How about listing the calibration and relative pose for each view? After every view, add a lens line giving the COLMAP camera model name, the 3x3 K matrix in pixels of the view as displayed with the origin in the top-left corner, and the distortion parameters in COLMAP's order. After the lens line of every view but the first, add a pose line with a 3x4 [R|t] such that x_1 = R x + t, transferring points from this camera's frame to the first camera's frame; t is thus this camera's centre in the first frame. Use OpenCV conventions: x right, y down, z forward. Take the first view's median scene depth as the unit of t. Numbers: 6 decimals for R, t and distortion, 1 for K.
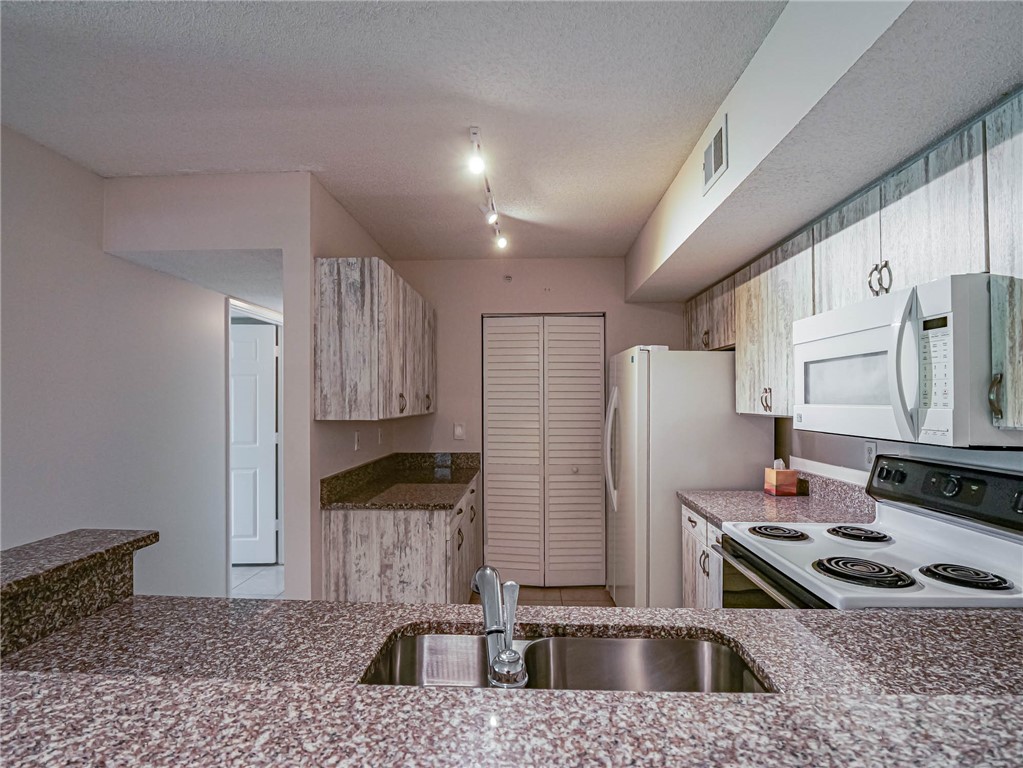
lens RADIAL K [[497.7, 0, 510.7], [0, 497.7, 395.2], [0, 0, 1]] dist [-0.012217, -0.001352]
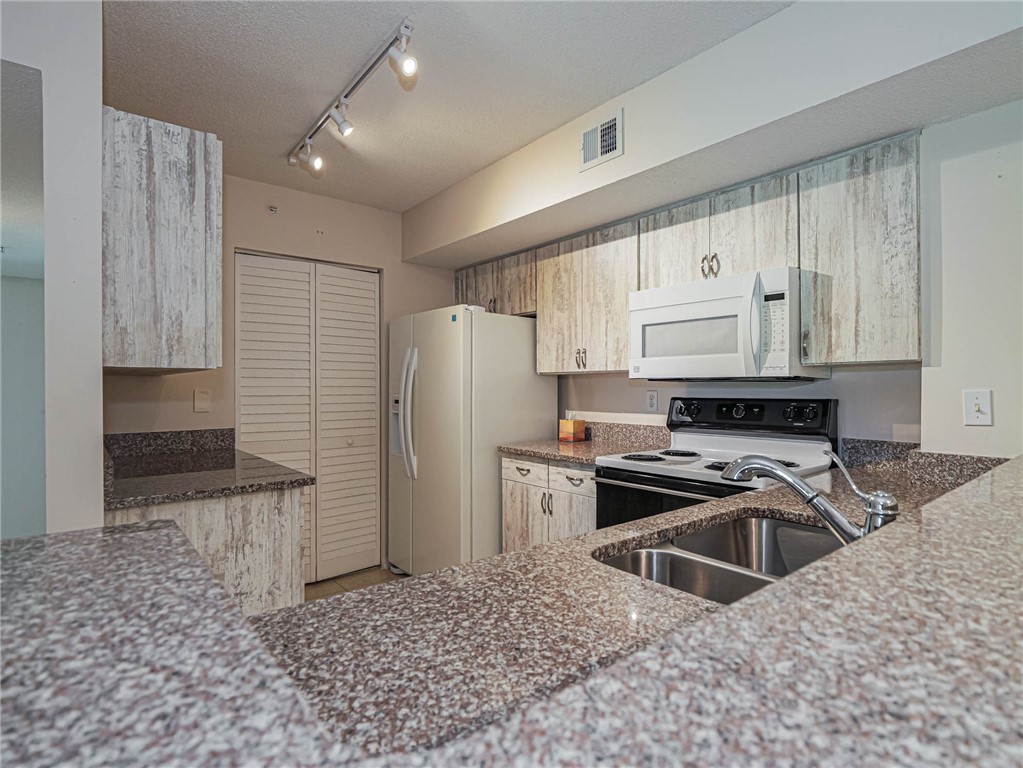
lens RADIAL K [[530.3, 0, 506.4], [0, 530.3, 386.0], [0, 0, 1]] dist [-0.008904, -0.002798]
pose [[0.748695, 0.000443, 0.662914, -0.453146], [-0.006710, 0.999954, 0.006911, 0.066352], [-0.662880, -0.009622, 0.748664, 0.171818]]
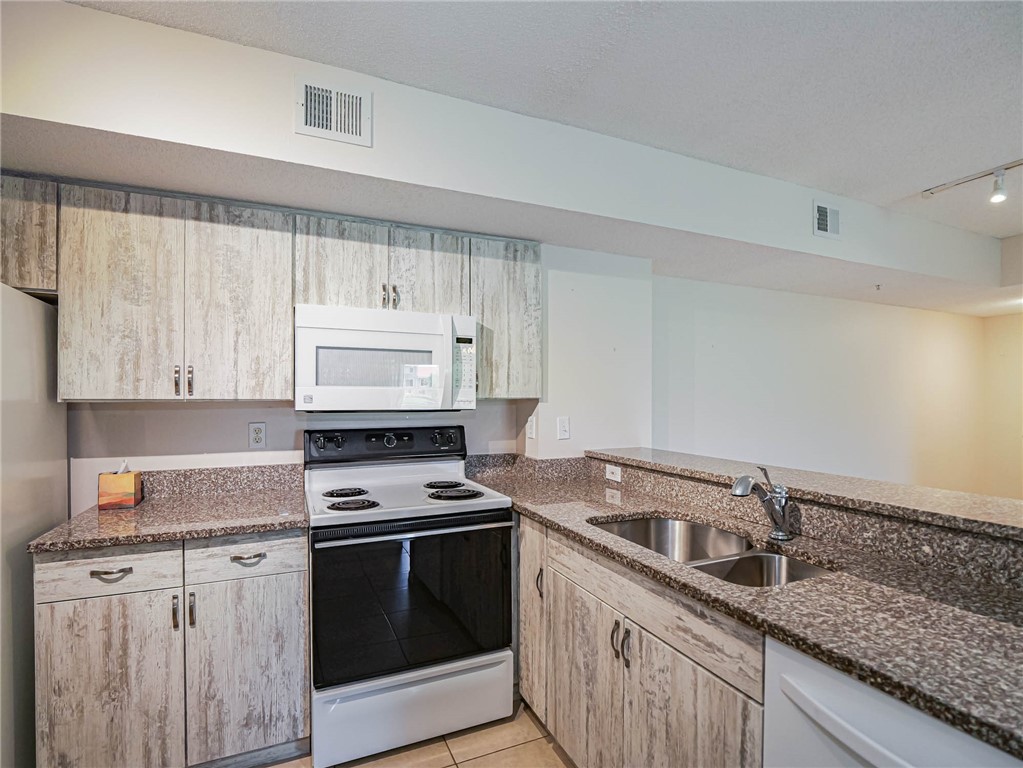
lens RADIAL K [[497.7, 0, 503.2], [0, 497.7, 394.3], [0, 0, 1]] dist [-0.012217, -0.001352]
pose [[-0.441936, 0.006665, 0.897022, -0.425397], [-0.009870, 0.999876, -0.012292, 0.035983], [-0.896992, -0.014286, -0.441815, 0.887848]]
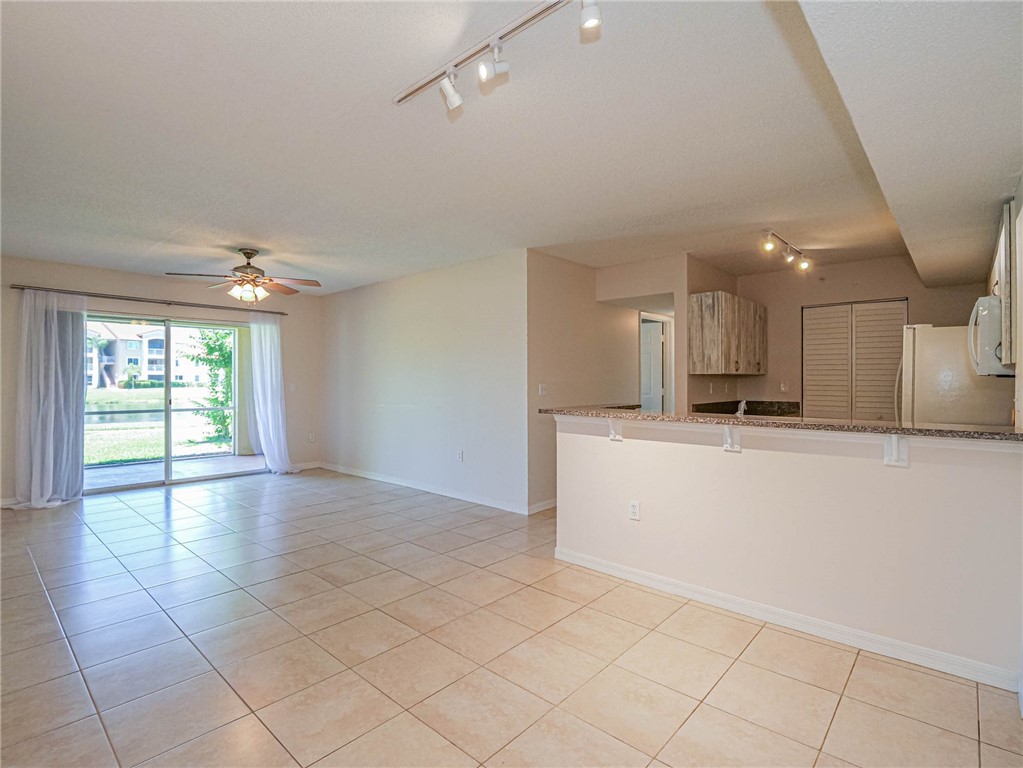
lens RADIAL K [[497.7, 0, 506.6], [0, 497.7, 375.3], [0, 0, 1]] dist [-0.012217, -0.001352]
pose [[0.764142, -0.000286, -0.645047, 0.347095], [0.004852, 0.999974, 0.005304, 0.041029], [0.645029, -0.007183, 0.764124, -1.042588]]
